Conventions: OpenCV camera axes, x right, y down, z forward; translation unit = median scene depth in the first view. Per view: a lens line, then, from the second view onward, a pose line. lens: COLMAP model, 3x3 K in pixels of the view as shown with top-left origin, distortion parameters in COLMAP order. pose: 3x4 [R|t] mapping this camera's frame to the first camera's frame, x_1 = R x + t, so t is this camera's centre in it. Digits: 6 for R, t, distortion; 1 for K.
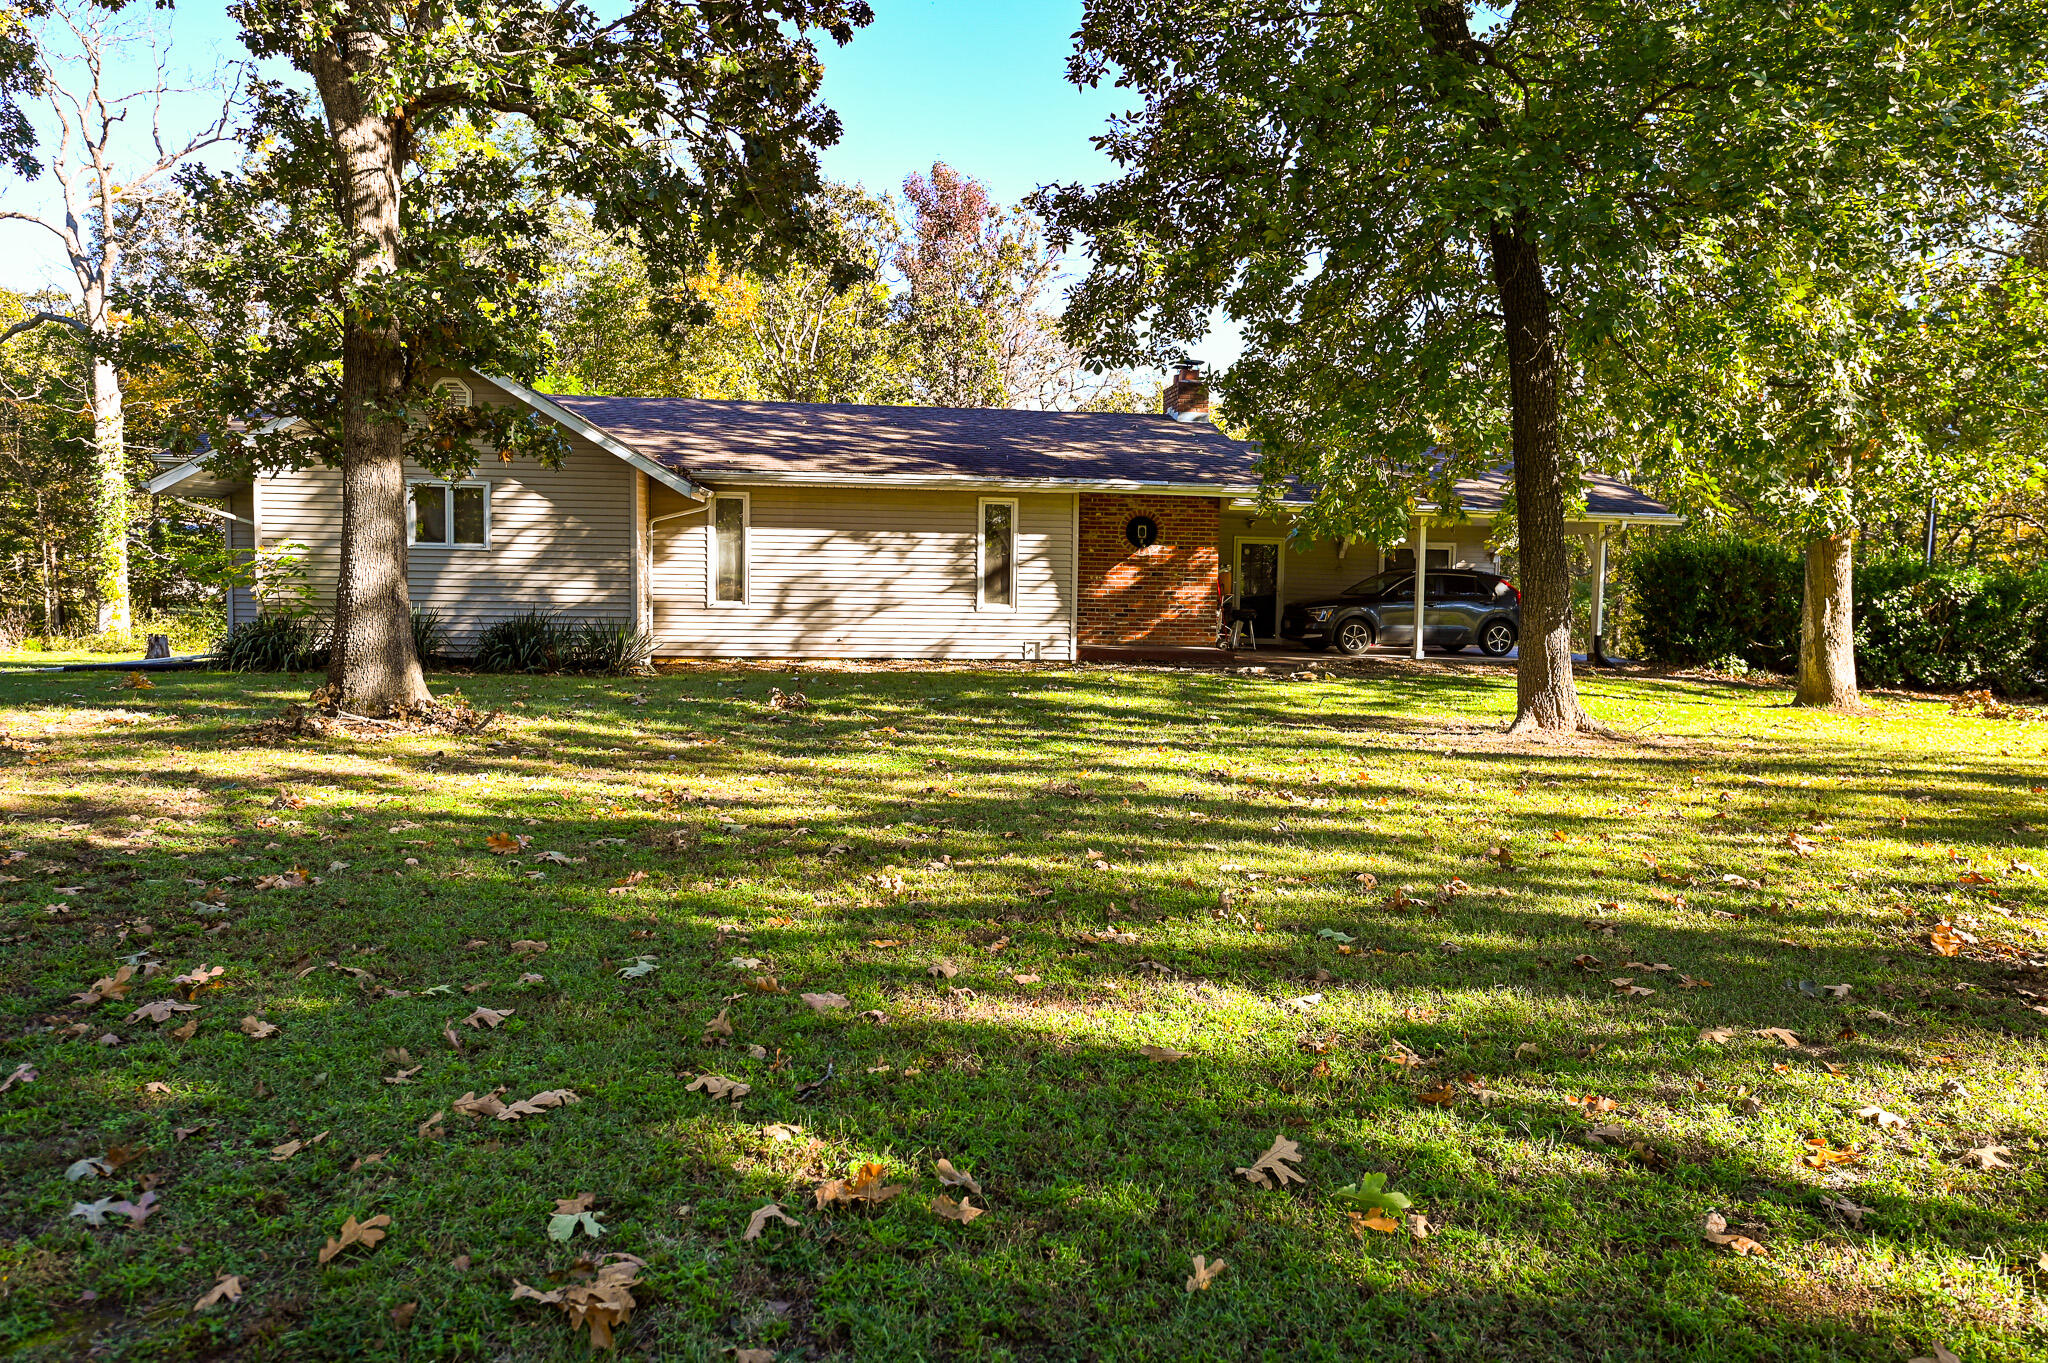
lens RADIAL K [[1398.2, 0, 1022.2], [0, 1398.2, 677.1], [0, 0, 1]] dist [-0.051504, -0.001907]
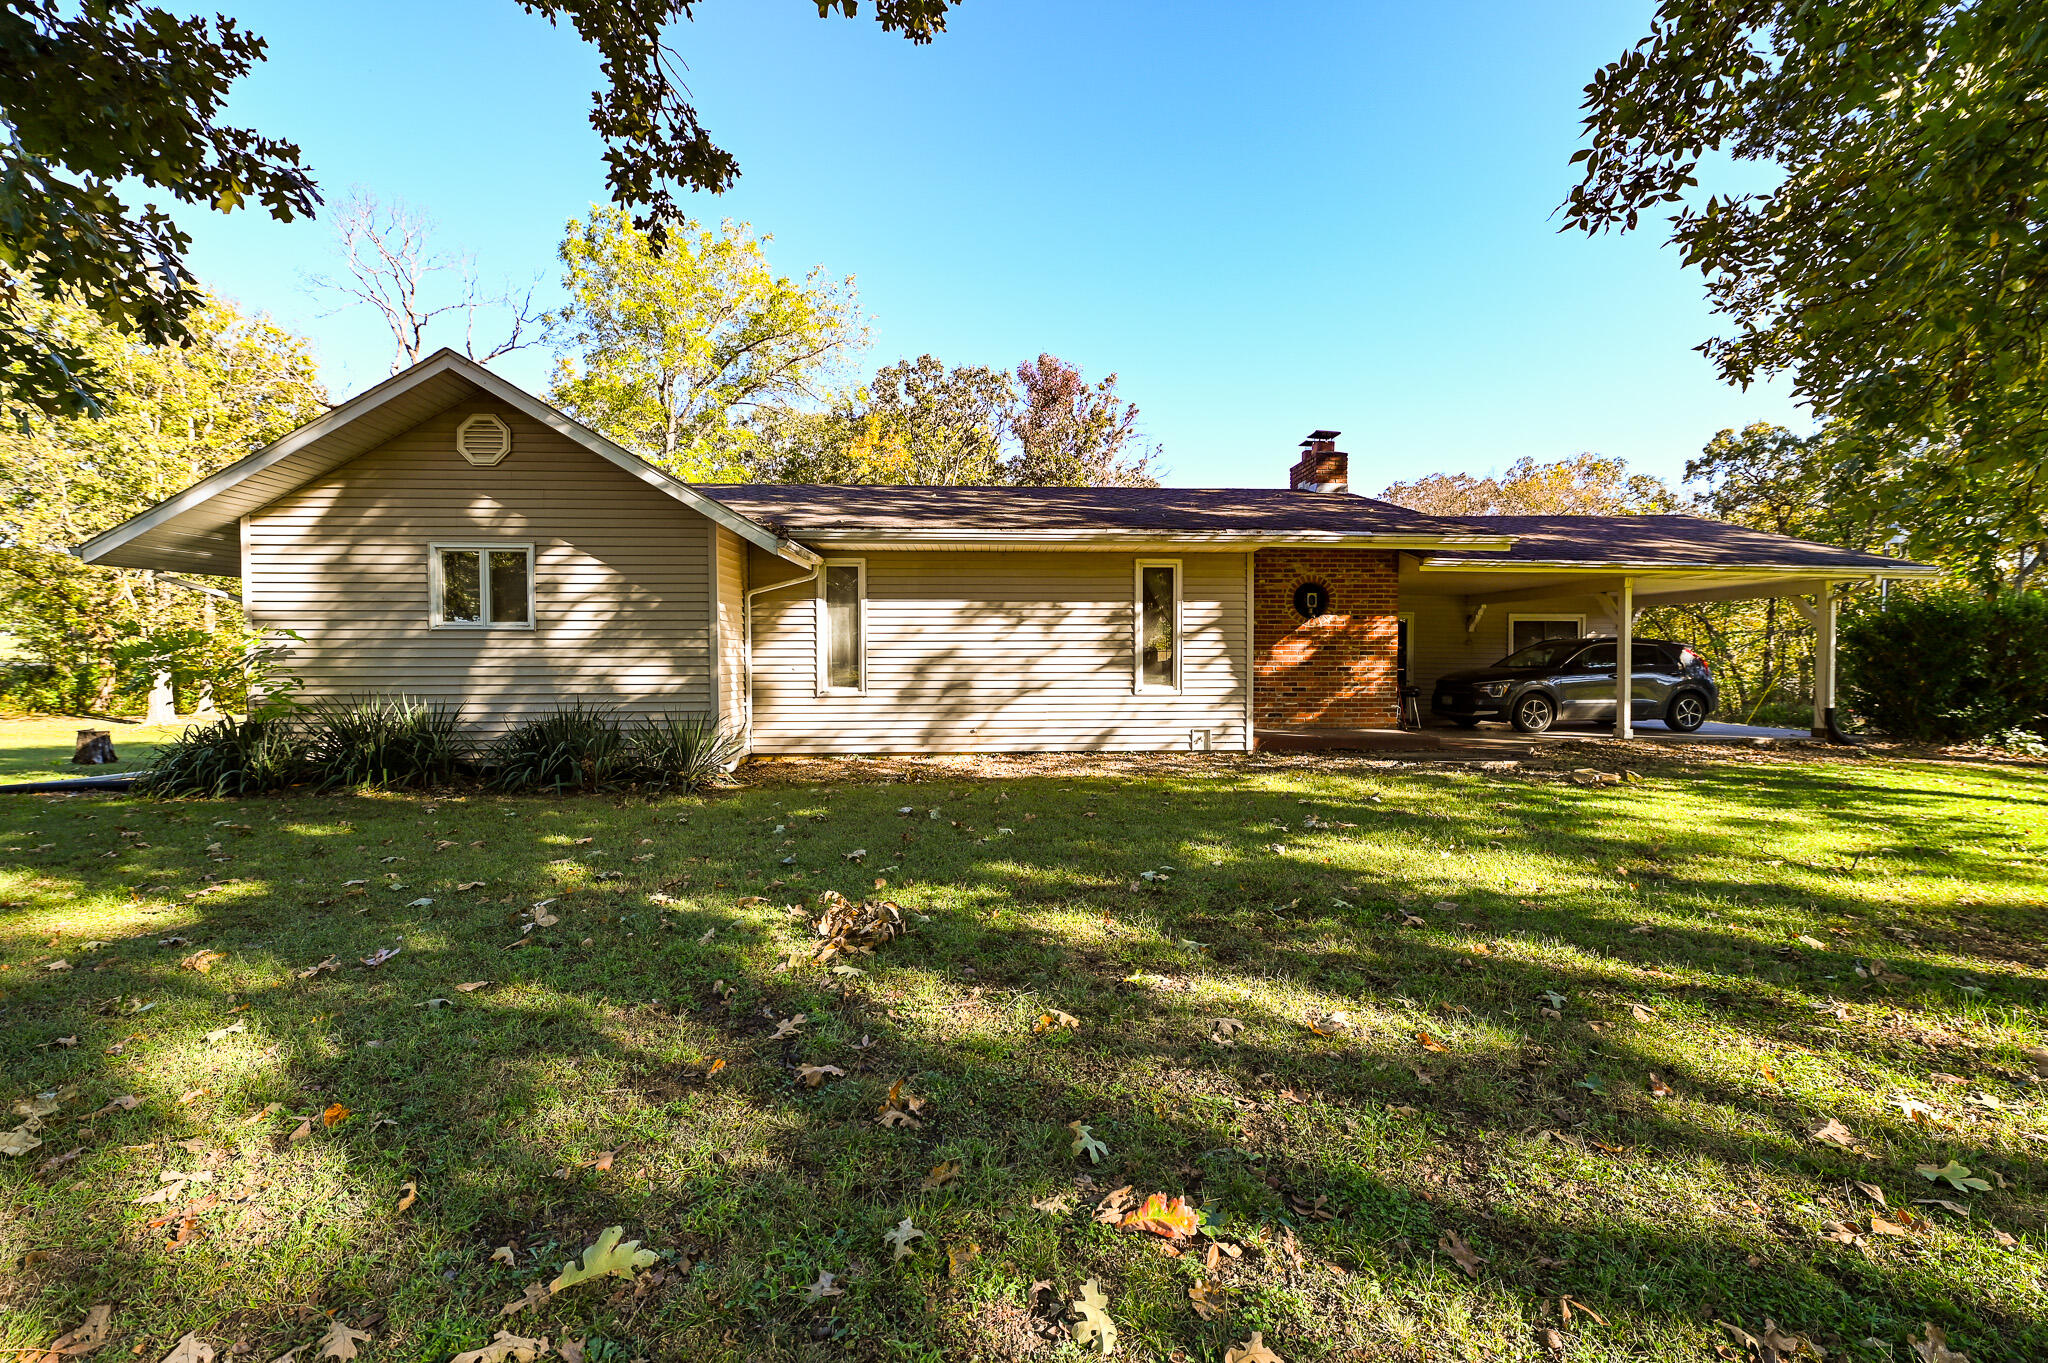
lens RADIAL K [[808.8, 0, 1031.3], [0, 808.8, 682.3], [0, 0, 1]] dist [0.001376, 0.000039]
pose [[0.998078, -0.017186, -0.059538, -0.066413], [0.014290, 0.998710, -0.048719, -0.031490], [0.060299, 0.047775, 0.997036, 0.511395]]
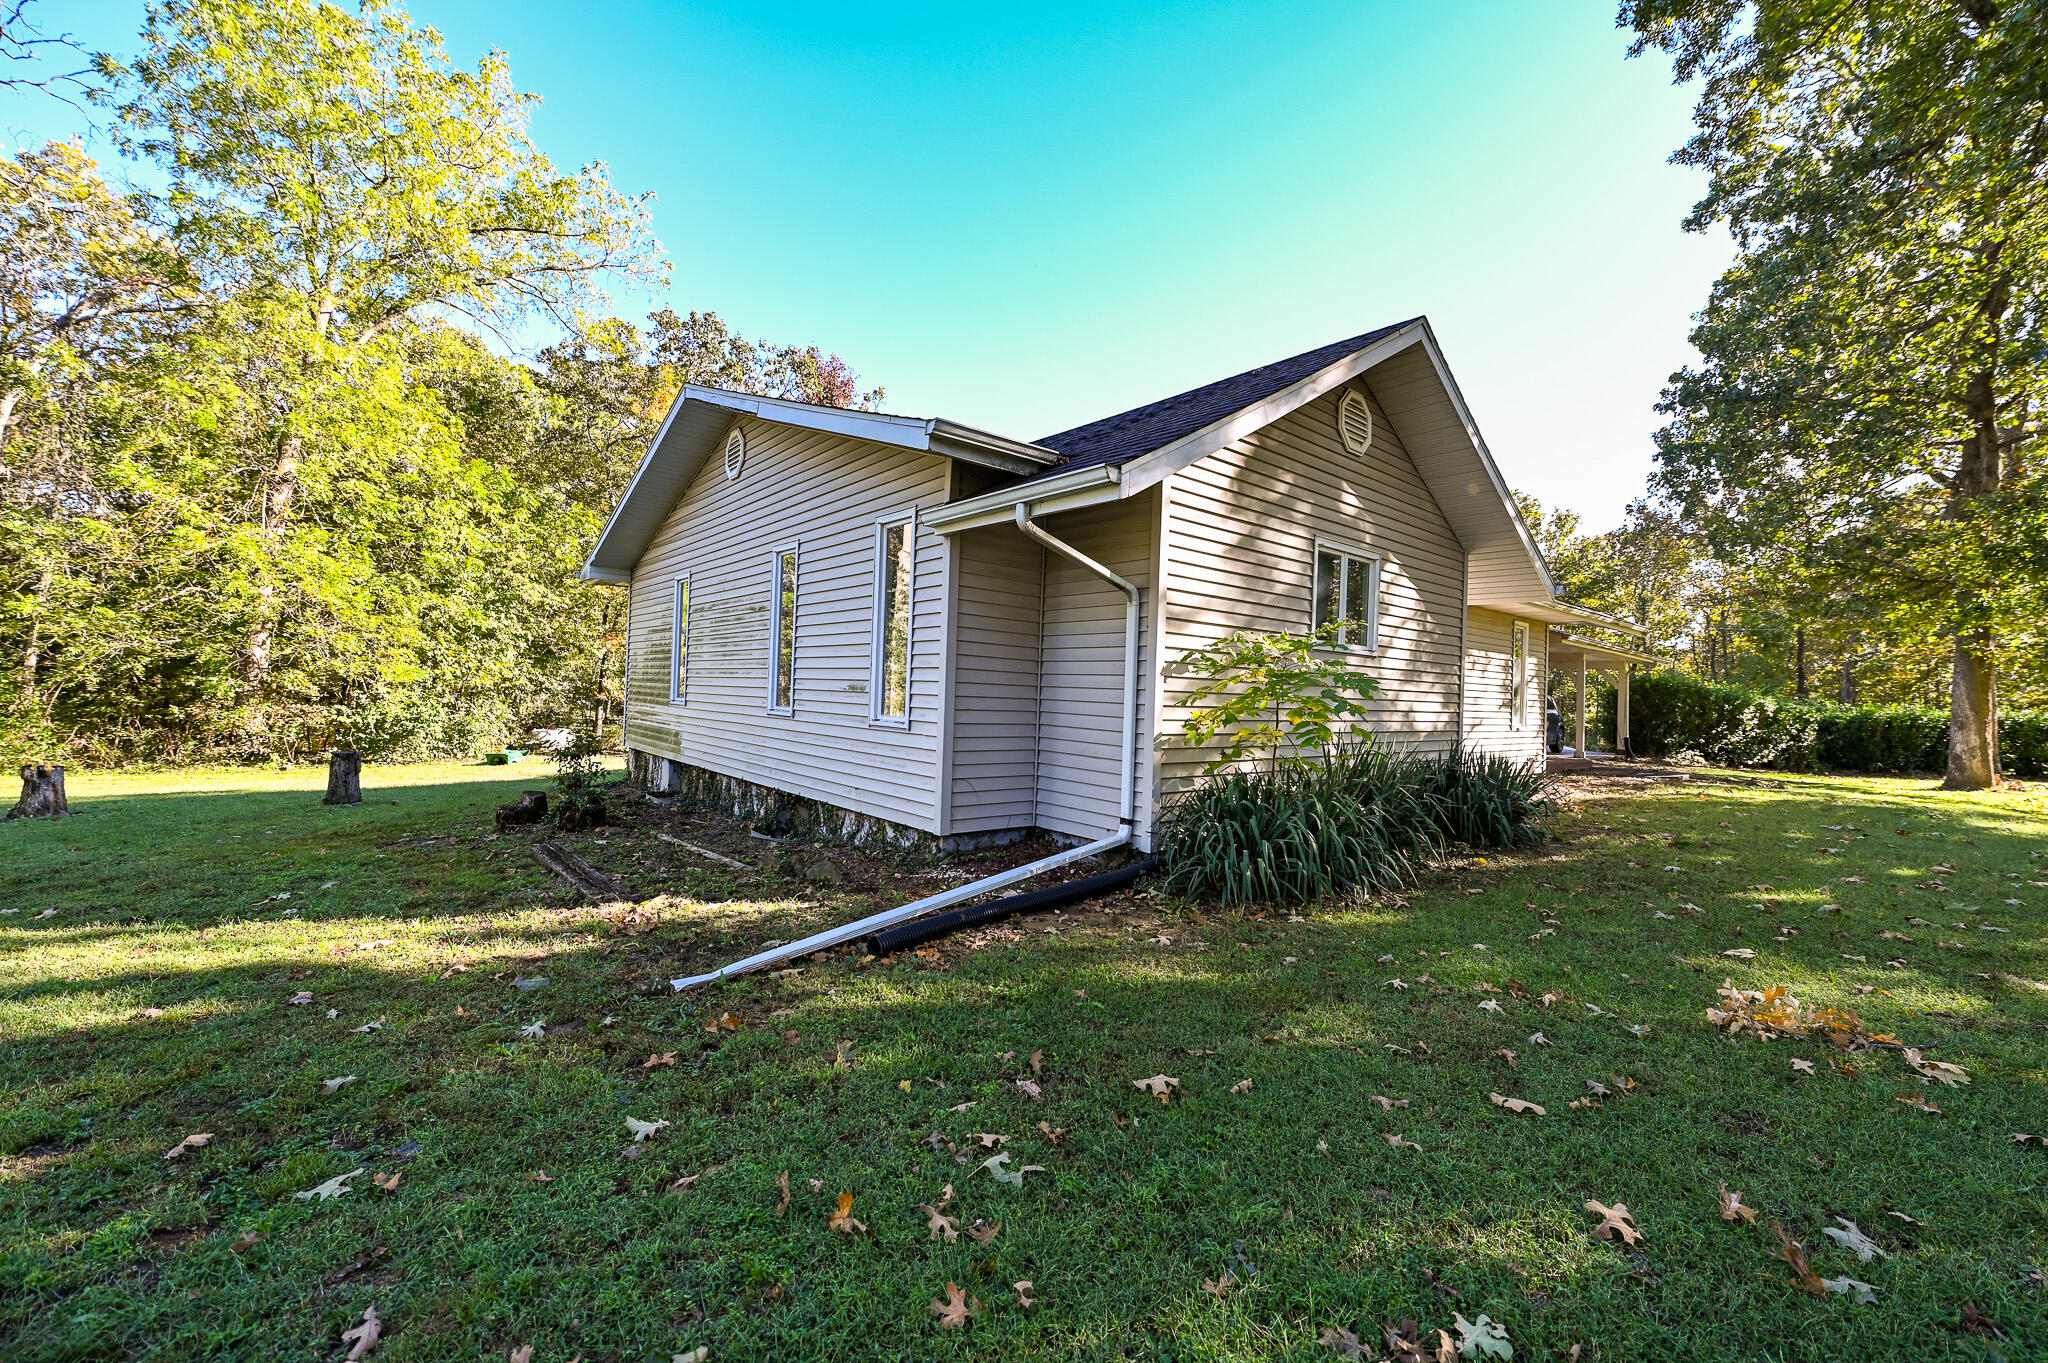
lens RADIAL K [[808.8, 0, 1030.5], [0, 808.8, 682.6], [0, 0, 1]] dist [0.001376, 0.000039]
pose [[0.825730, 0.020066, 0.563709, -0.689338], [0.014048, 0.998325, -0.056115, -0.052598], [-0.563891, 0.054254, 0.824065, 0.707148]]
